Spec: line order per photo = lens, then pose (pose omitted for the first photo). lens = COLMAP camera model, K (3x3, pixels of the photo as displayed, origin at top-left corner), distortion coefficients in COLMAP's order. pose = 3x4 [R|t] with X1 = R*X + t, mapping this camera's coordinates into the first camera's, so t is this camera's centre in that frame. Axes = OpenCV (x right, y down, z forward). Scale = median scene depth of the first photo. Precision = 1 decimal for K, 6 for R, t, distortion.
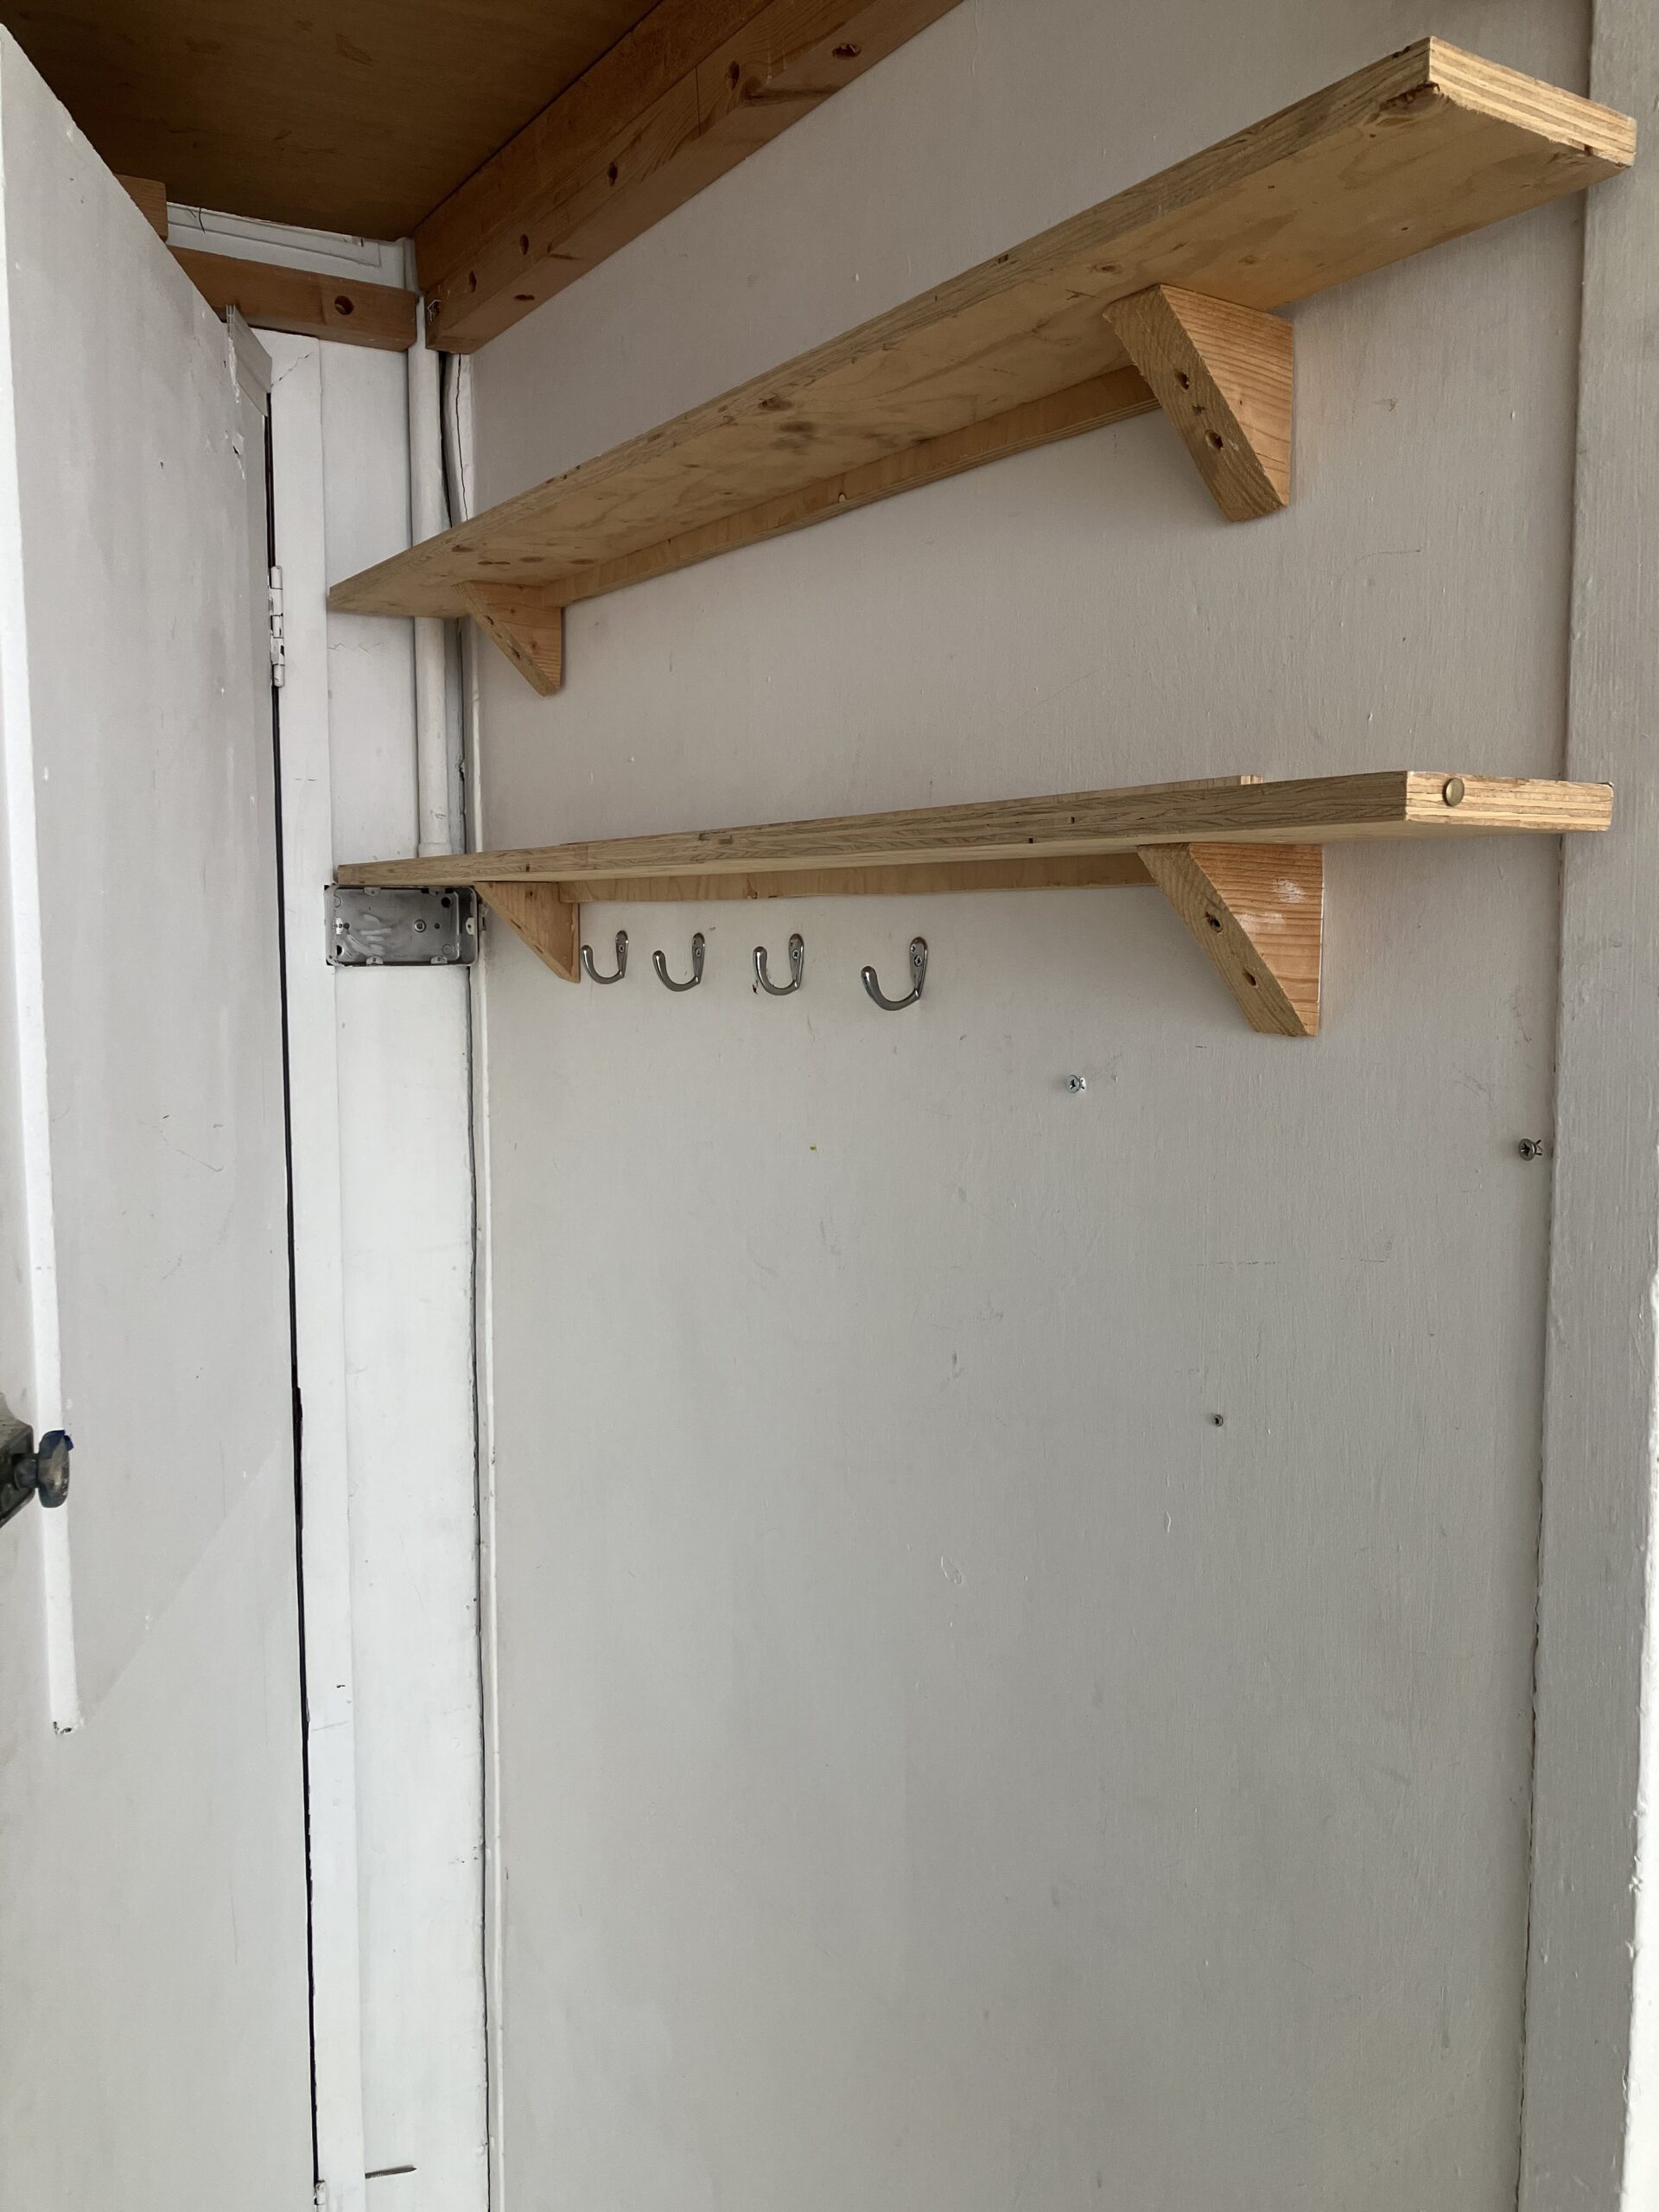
lens RADIAL K [[1784.4, 0, 829.5], [0, 1784.4, 1106.0], [0, 0, 1]] dist [0.006825, -0.056694]
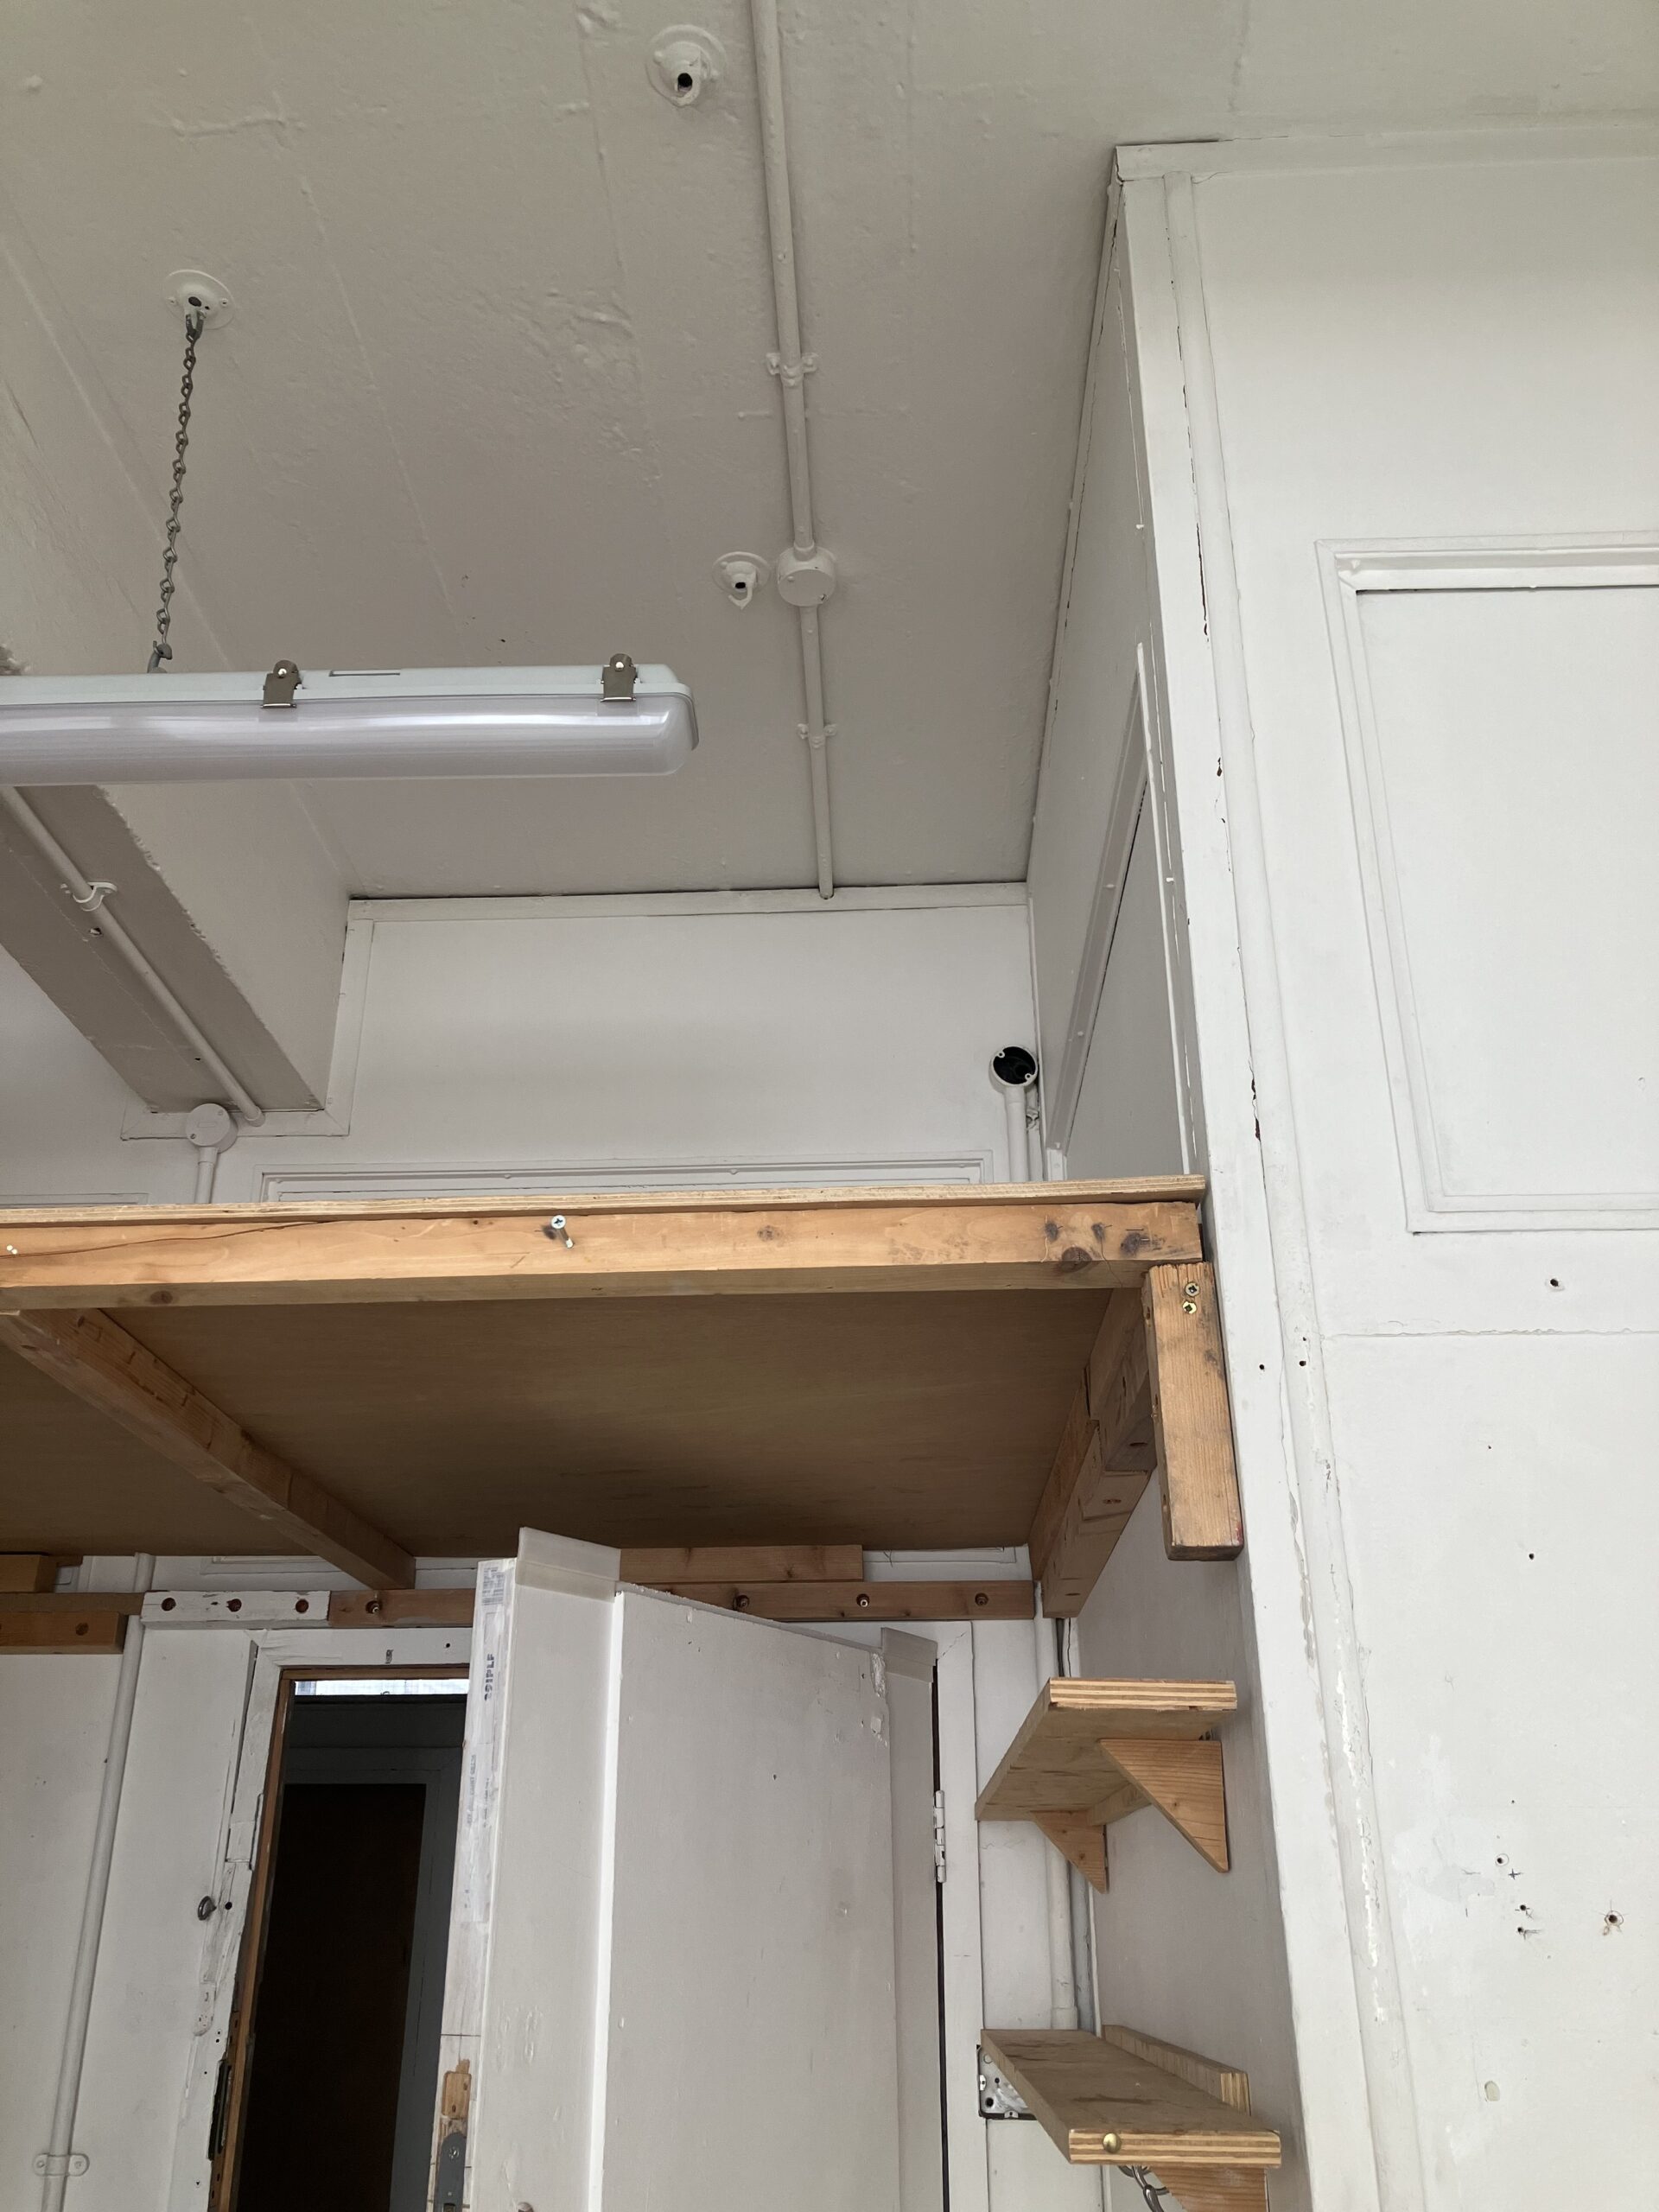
lens RADIAL K [[1792.3, 0, 789.9], [0, 1792.3, 1114.0], [0, 0, 1]] dist [0.024096, -0.030049]
pose [[0.803411, -0.239168, -0.545279, 0.487456], [-0.069859, 0.871595, -0.485224, -0.071116], [0.591313, 0.427927, 0.683541, -0.260886]]
